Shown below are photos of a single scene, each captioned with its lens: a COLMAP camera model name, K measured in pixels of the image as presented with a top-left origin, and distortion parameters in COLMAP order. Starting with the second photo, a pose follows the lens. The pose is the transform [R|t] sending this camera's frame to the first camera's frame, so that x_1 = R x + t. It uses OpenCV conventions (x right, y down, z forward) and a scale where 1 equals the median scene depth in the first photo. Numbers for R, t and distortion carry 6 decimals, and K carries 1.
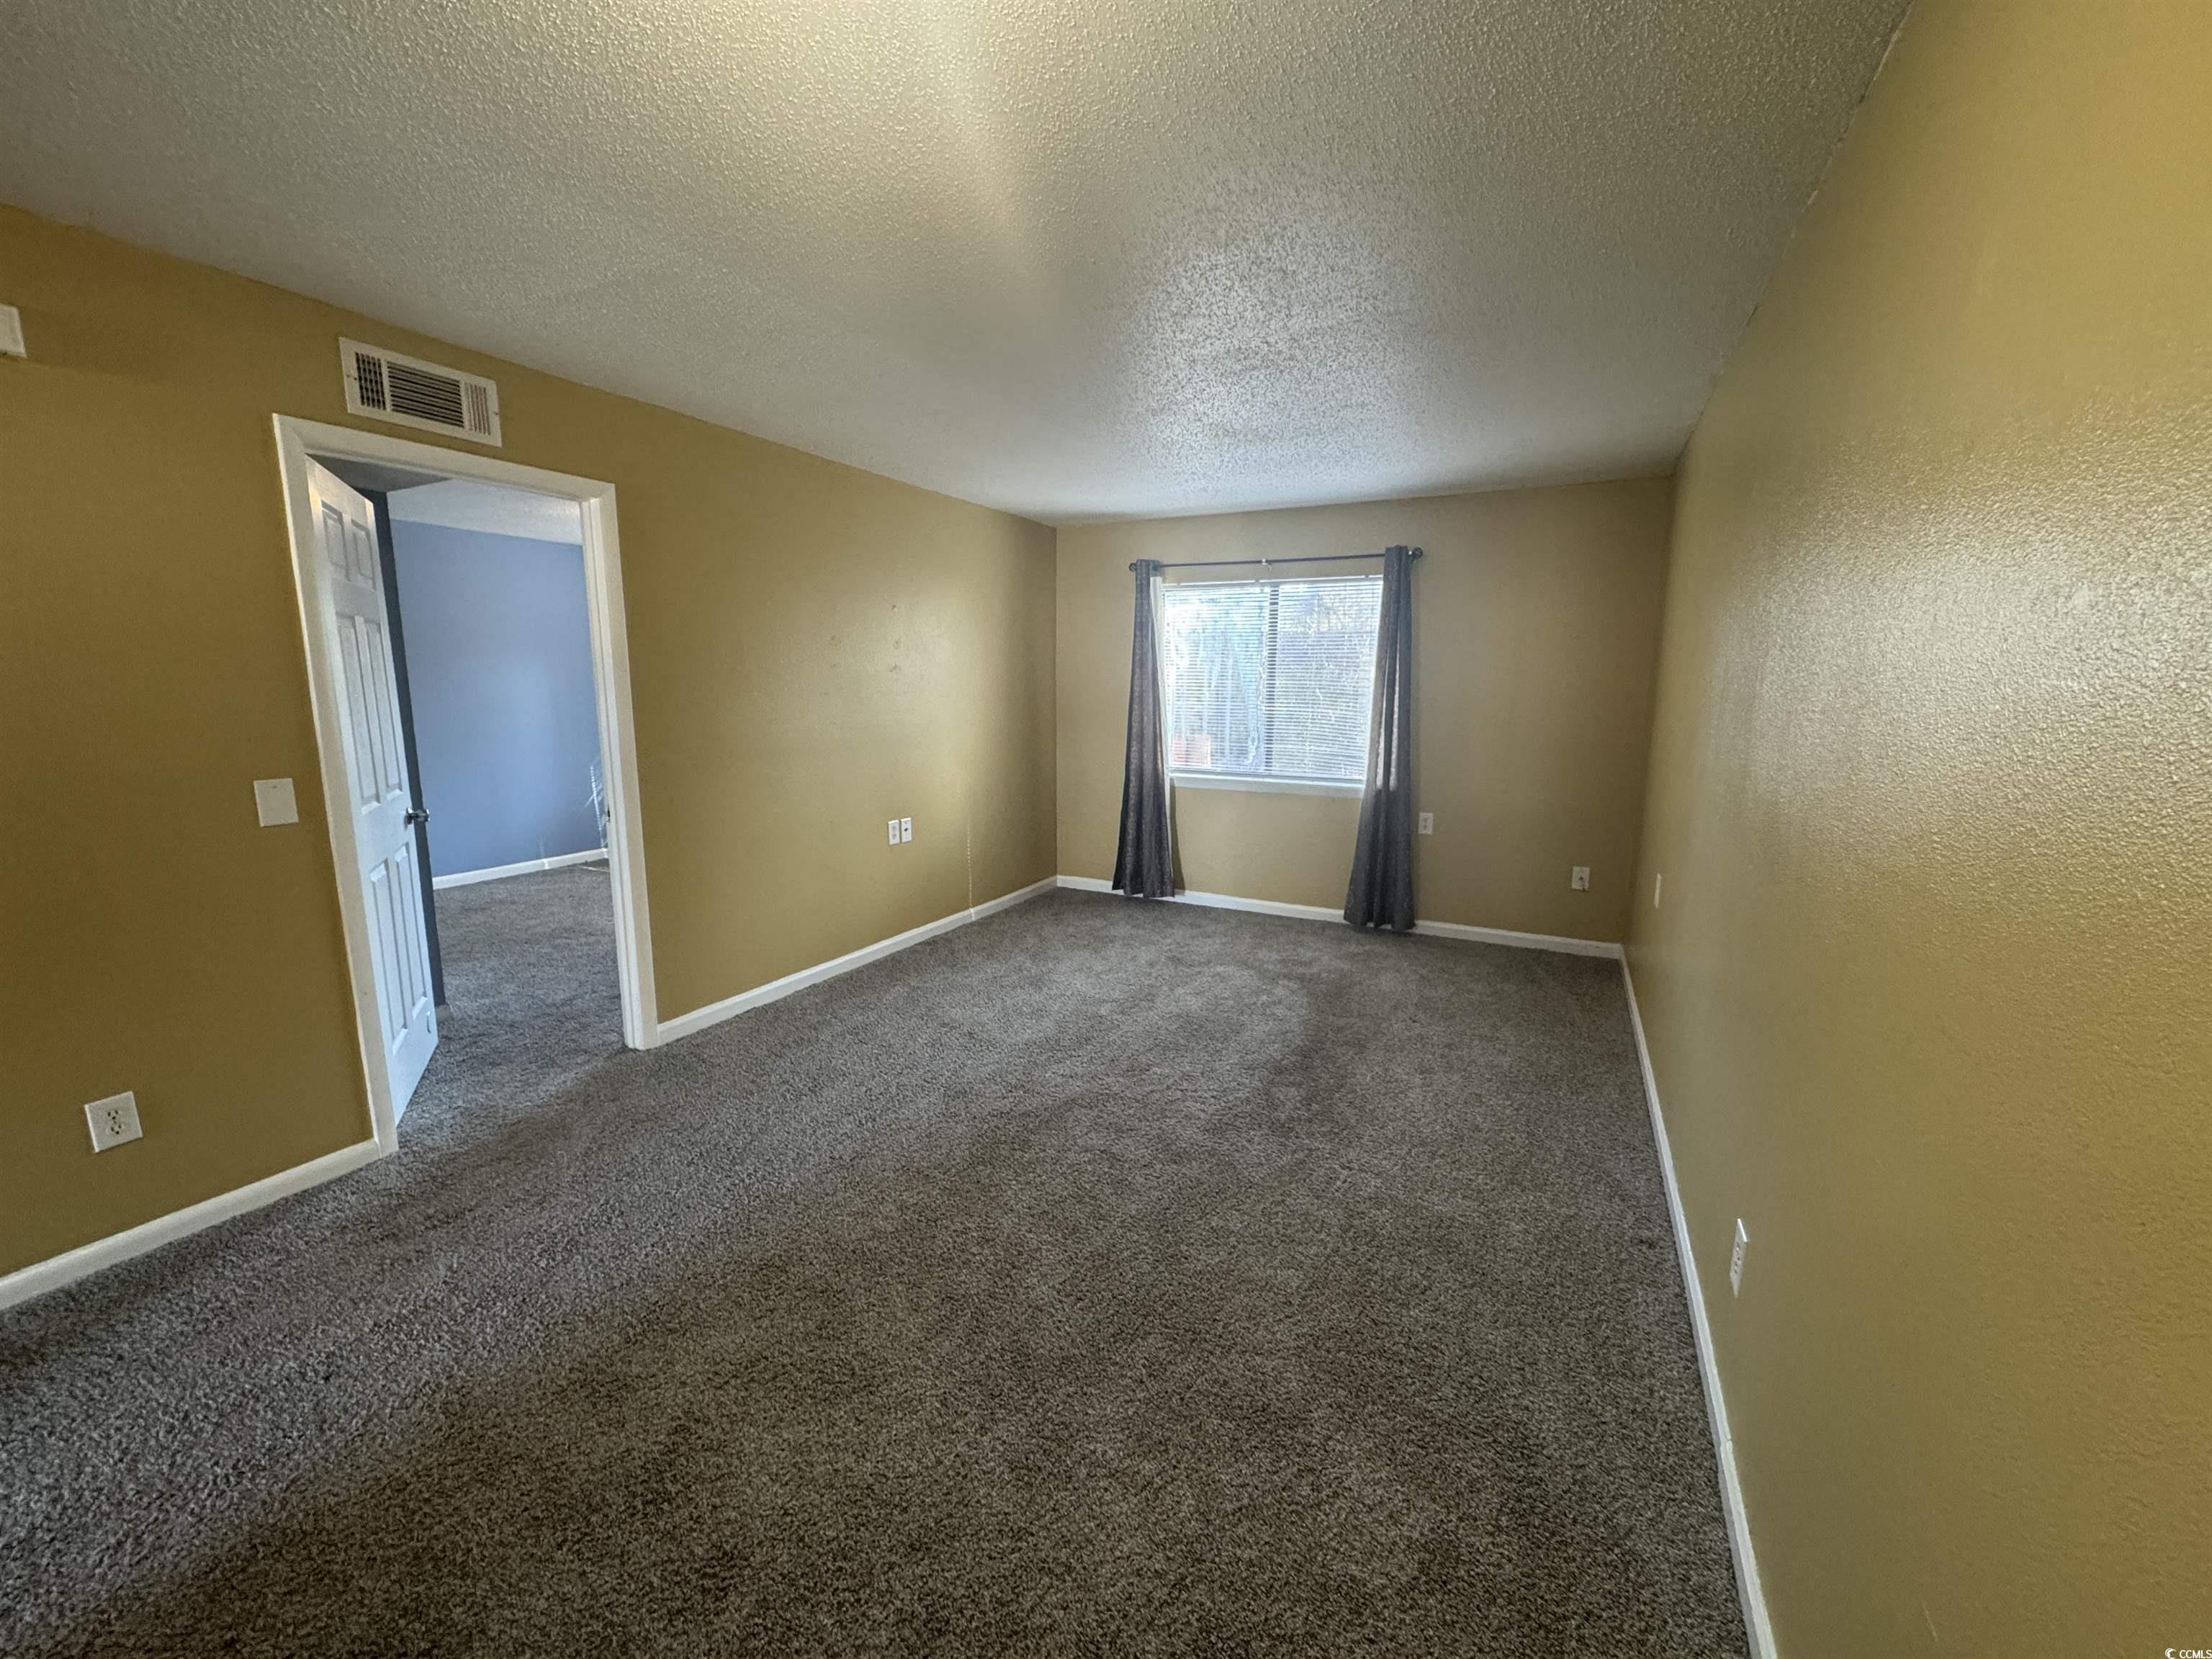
lens RADIAL K [[879.6, 0, 1103.6], [0, 879.6, 828.4], [0, 0, 1]] dist [-0.001925, -0.000656]
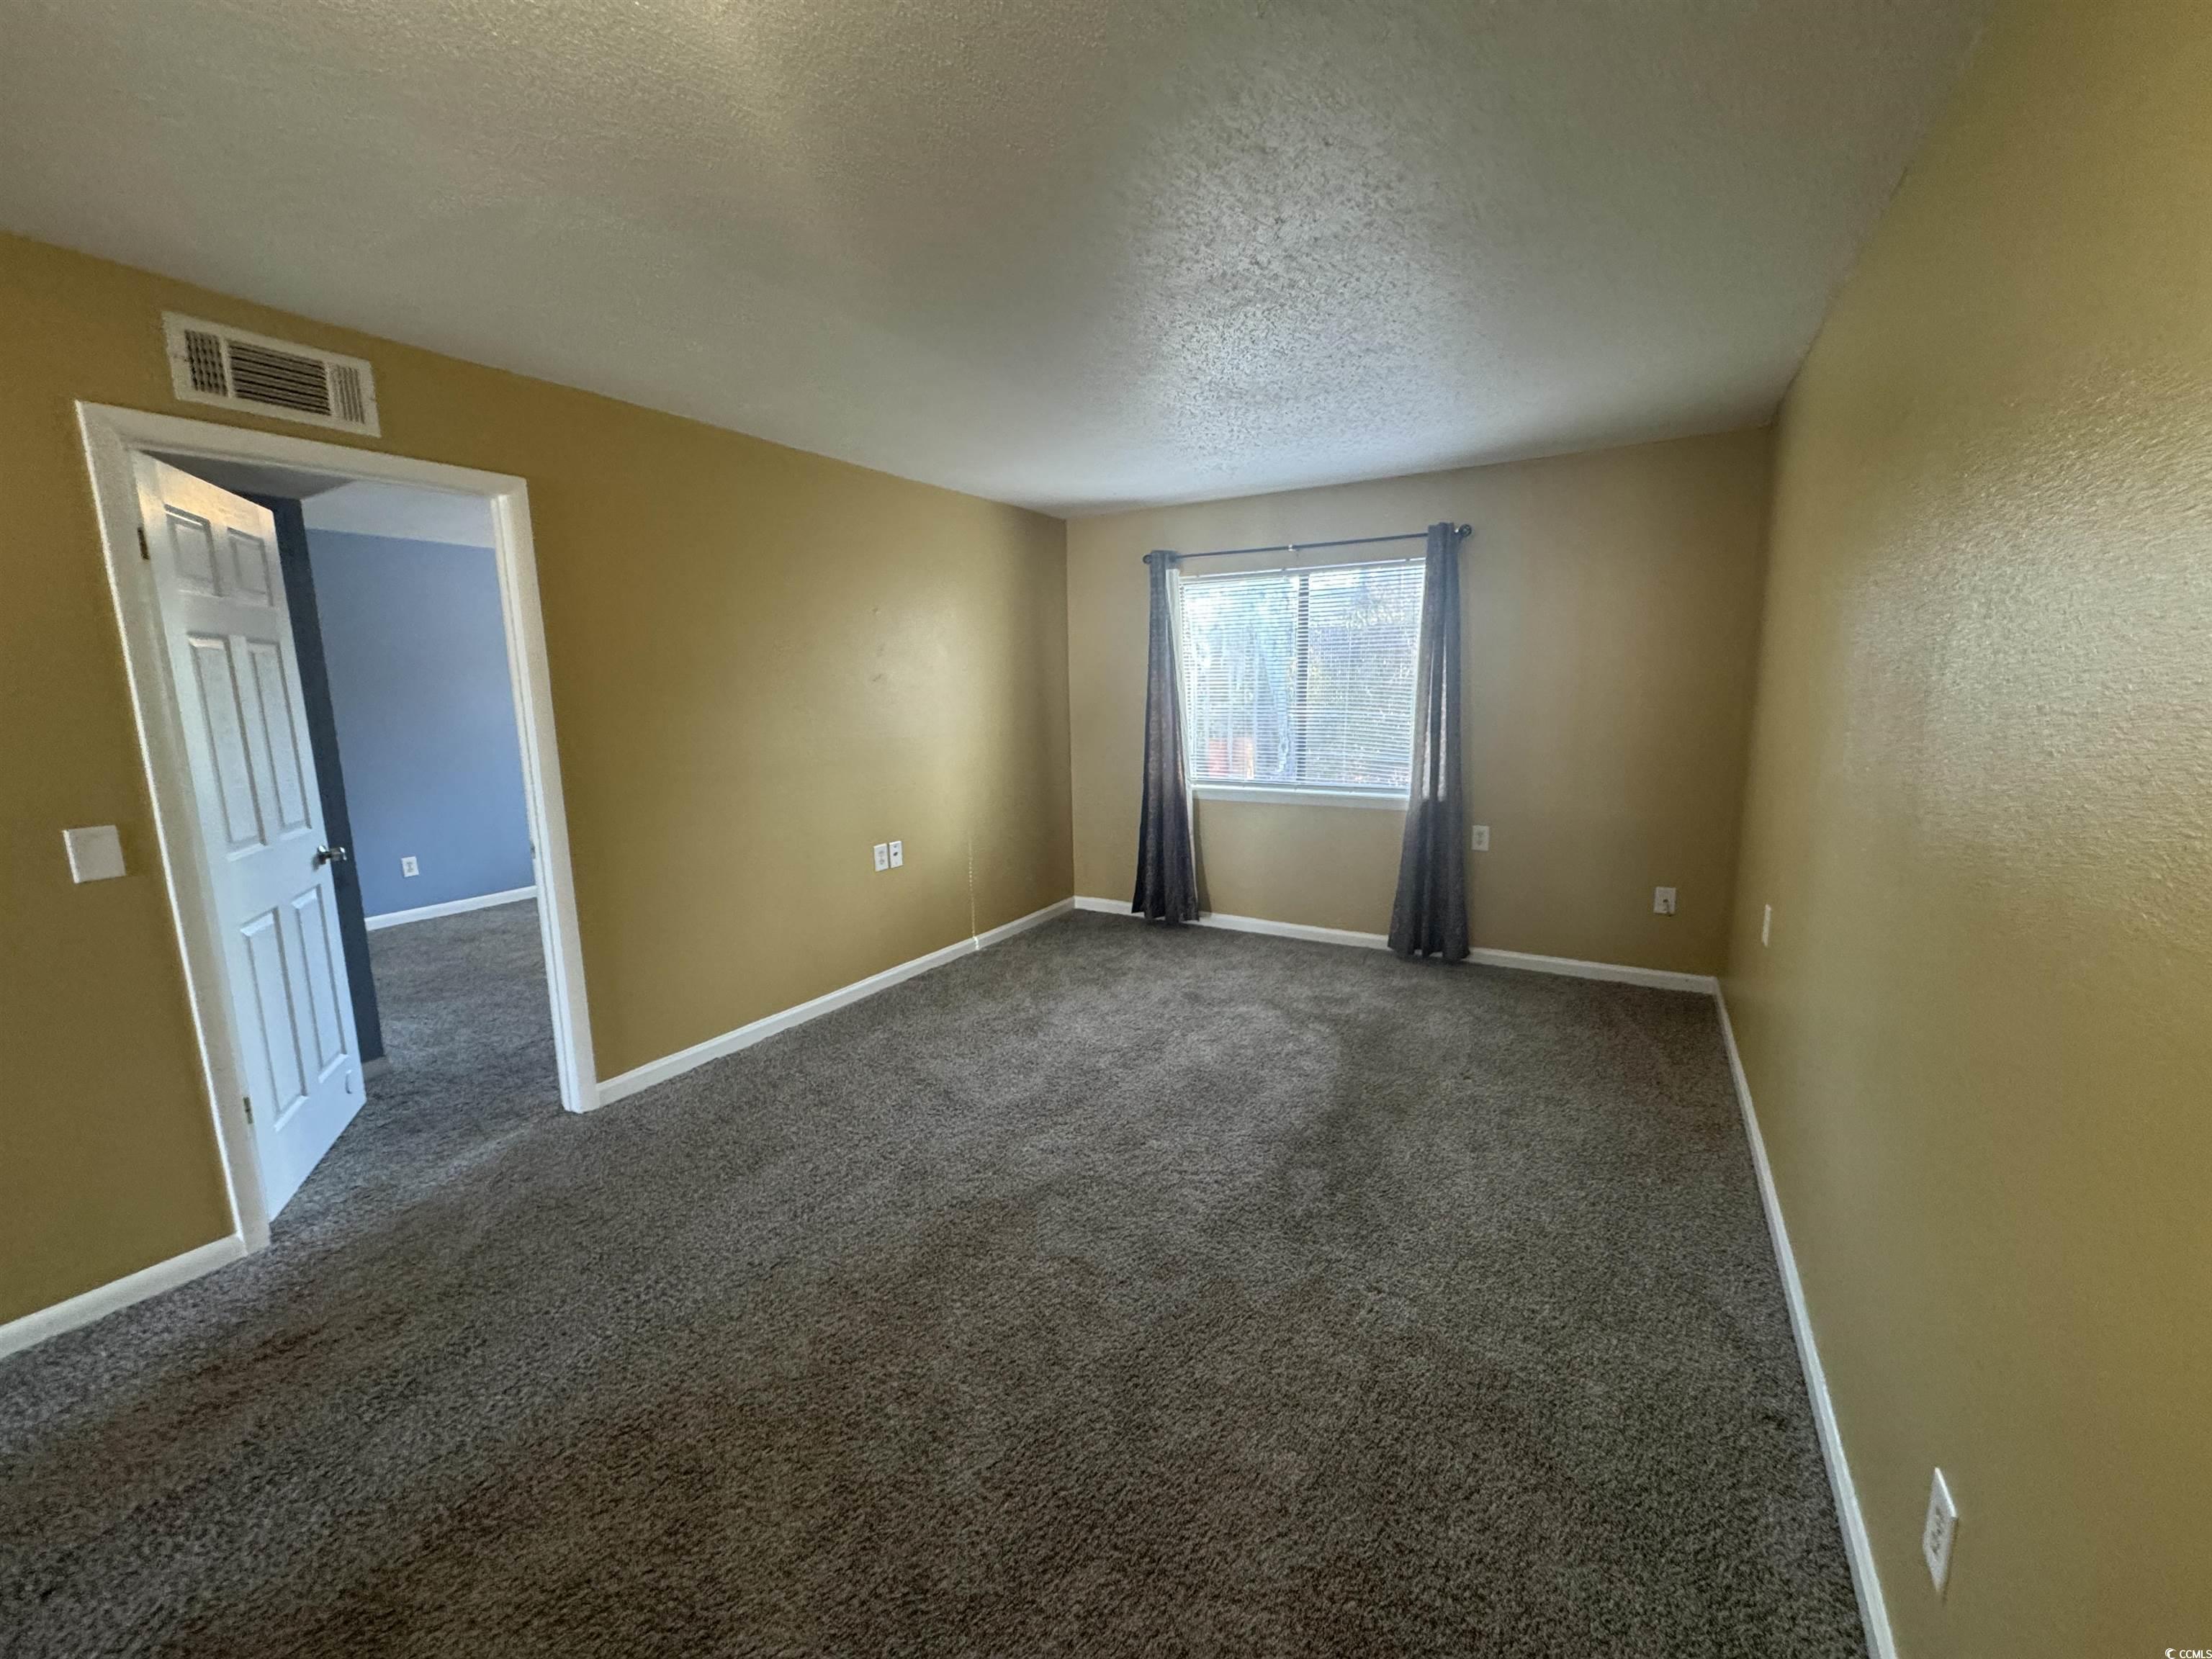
lens RADIAL K [[879.6, 0, 1103.6], [0, 879.6, 828.4], [0, 0, 1]] dist [-0.001925, -0.000656]
pose [[0.997844, -0.014752, -0.063950, 0.066203], [0.014587, 0.999889, -0.003040, -0.025572], [0.063987, 0.002101, 0.997948, 0.139640]]
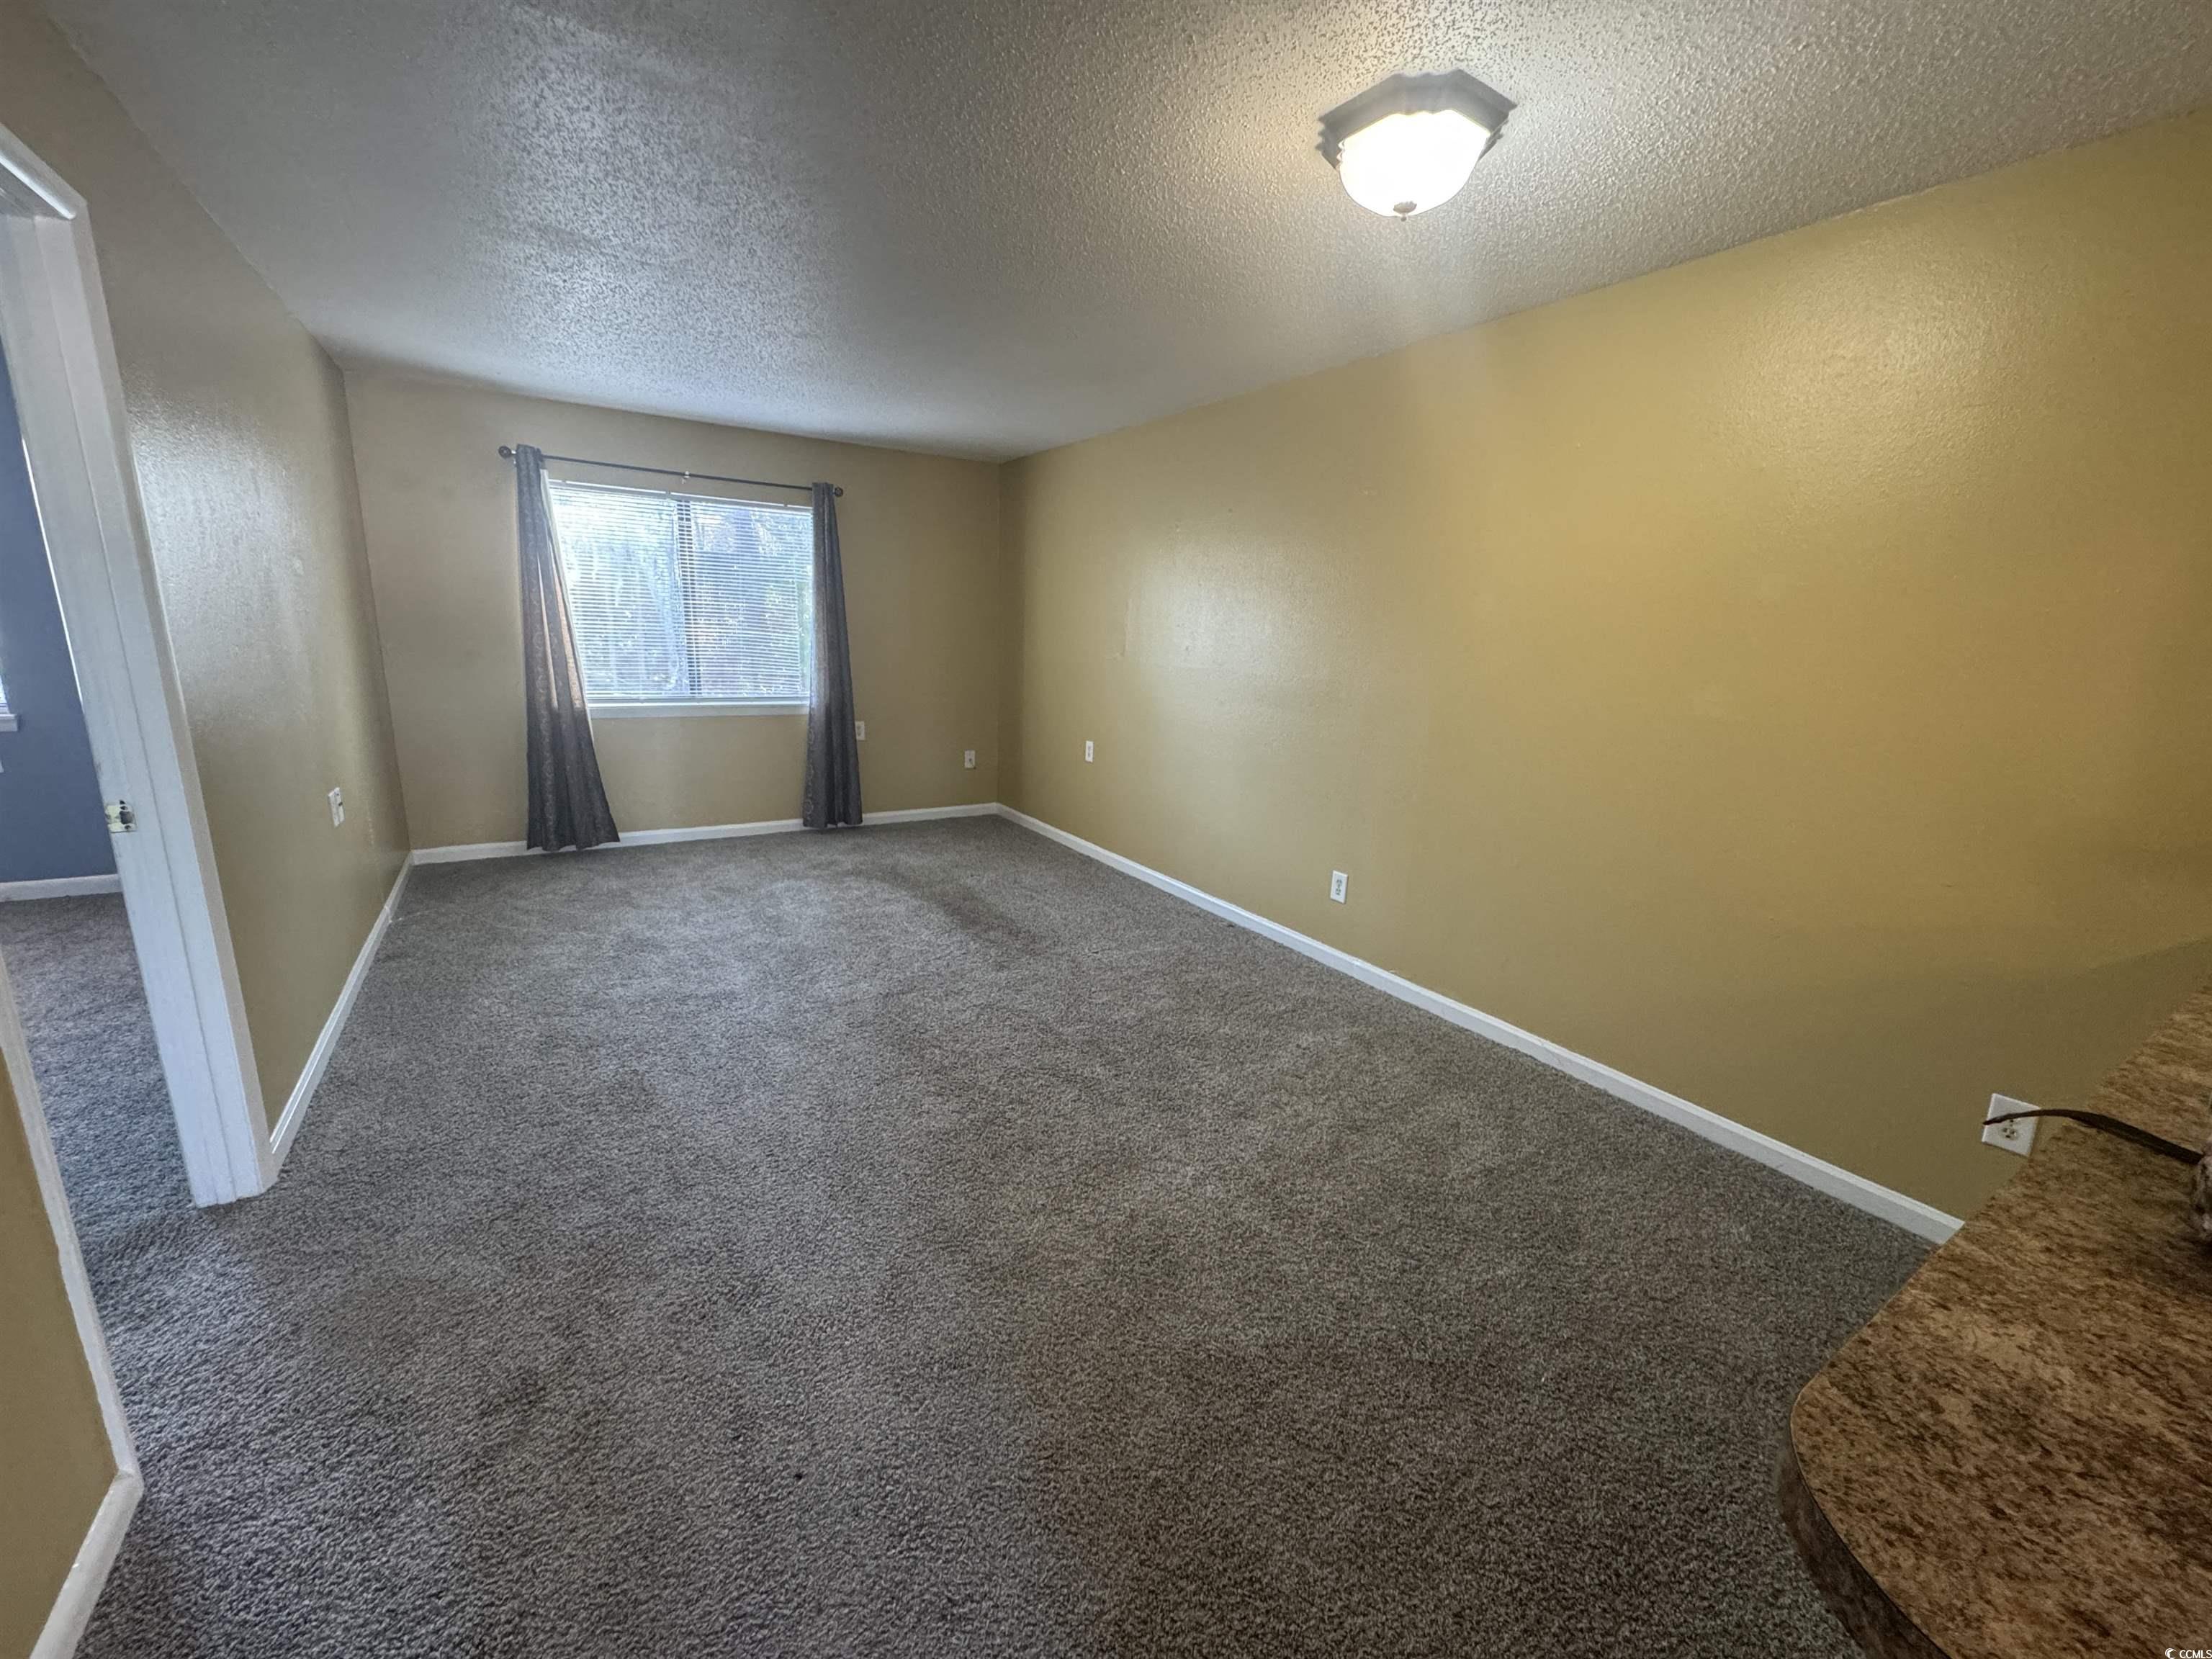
lens RADIAL K [[879.6, 0, 1103.6], [0, 879.6, 828.4], [0, 0, 1]] dist [-0.001925, -0.000656]
pose [[0.503413, -0.183801, 0.844270, -0.680177], [0.109036, 0.982815, 0.148948, -0.023695], [-0.857138, 0.017074, 0.514803, 0.174951]]
